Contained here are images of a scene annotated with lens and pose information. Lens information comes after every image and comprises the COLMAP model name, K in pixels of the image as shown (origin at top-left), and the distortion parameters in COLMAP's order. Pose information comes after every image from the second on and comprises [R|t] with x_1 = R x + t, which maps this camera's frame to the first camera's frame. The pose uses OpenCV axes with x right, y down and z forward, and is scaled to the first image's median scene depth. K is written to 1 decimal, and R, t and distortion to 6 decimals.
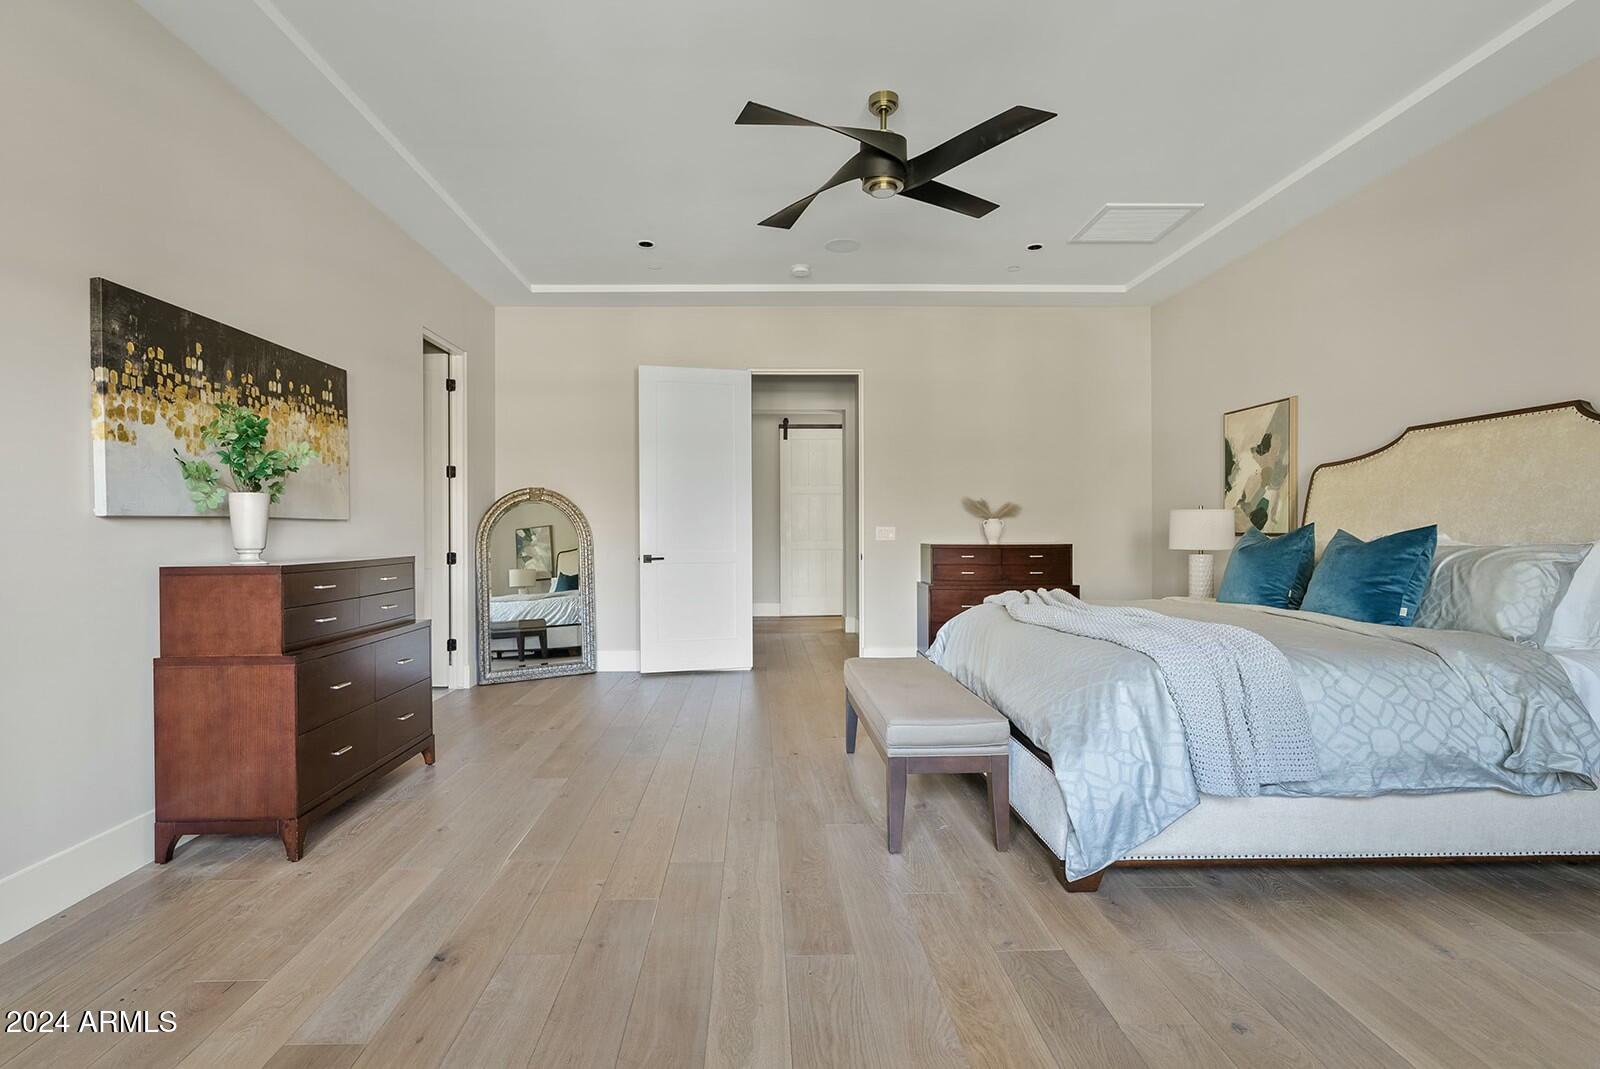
lens RADIAL K [[880.0, 0, 800.0], [0, 880.0, 534.5], [0, 0, 1]] dist [-0.018721, -0.000039]
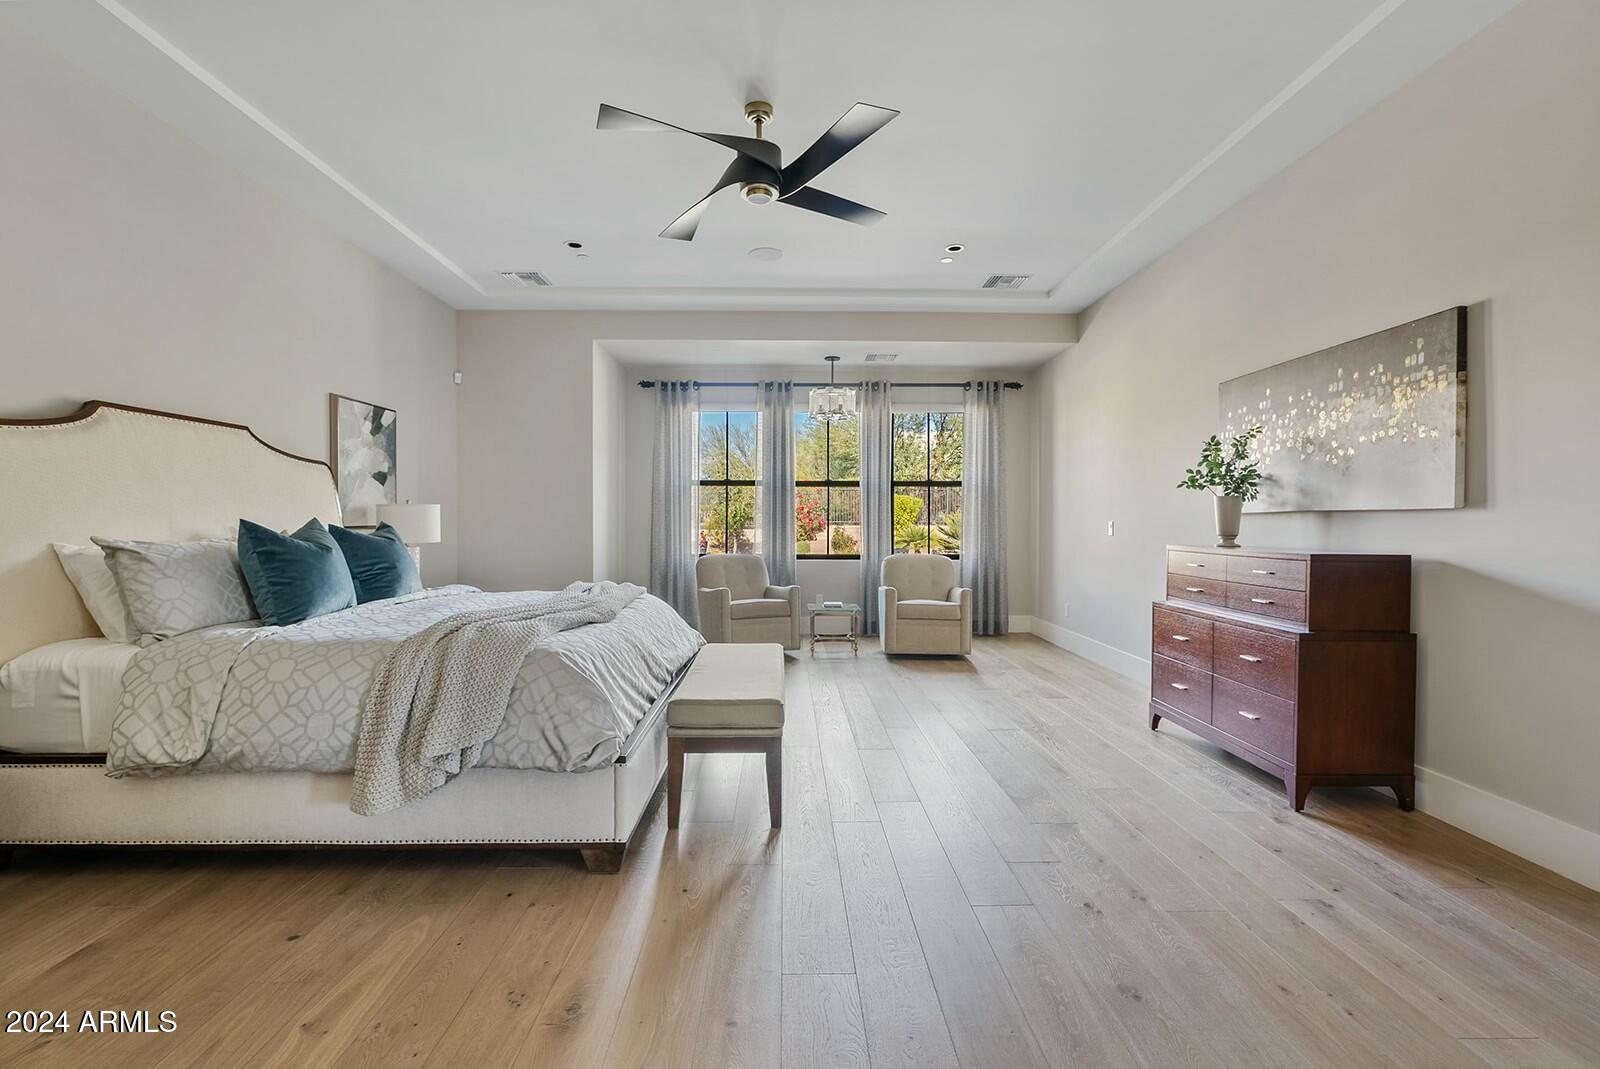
lens RADIAL K [[746.5, 0, 800.0], [0, 746.5, 534.5], [0, 0, 1]] dist [-0.003232, -0.033873]
pose [[-0.999664, 0.003857, 0.025638, 0.011831], [0.004242, 0.999879, 0.014991, -0.002238], [-0.025577, 0.015094, -0.999559, 1.354769]]
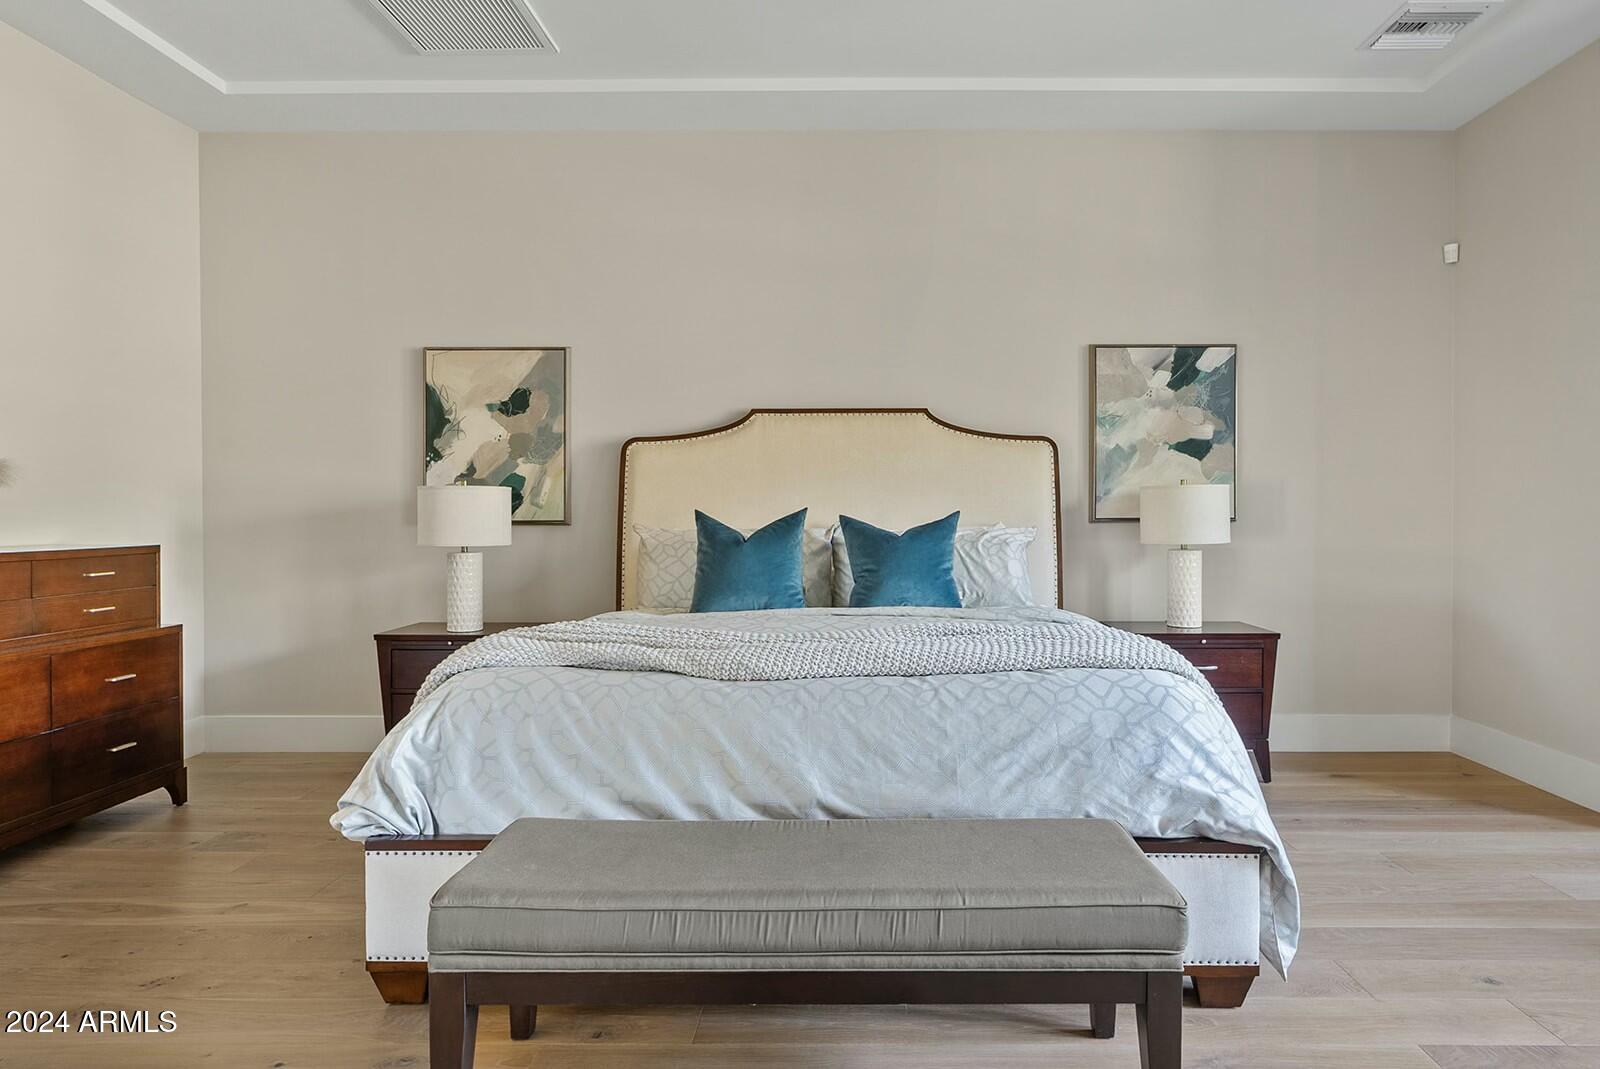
lens RADIAL K [[880.0, 0, 800.0], [0, 880.0, 534.5], [0, 0, 1]] dist [-0.018721, -0.000039]
pose [[0.038413, -0.025525, 0.998936, -0.214808], [0.004209, 0.999669, 0.025382, -0.007817], [-0.999253, 0.003230, 0.038508, 0.736259]]
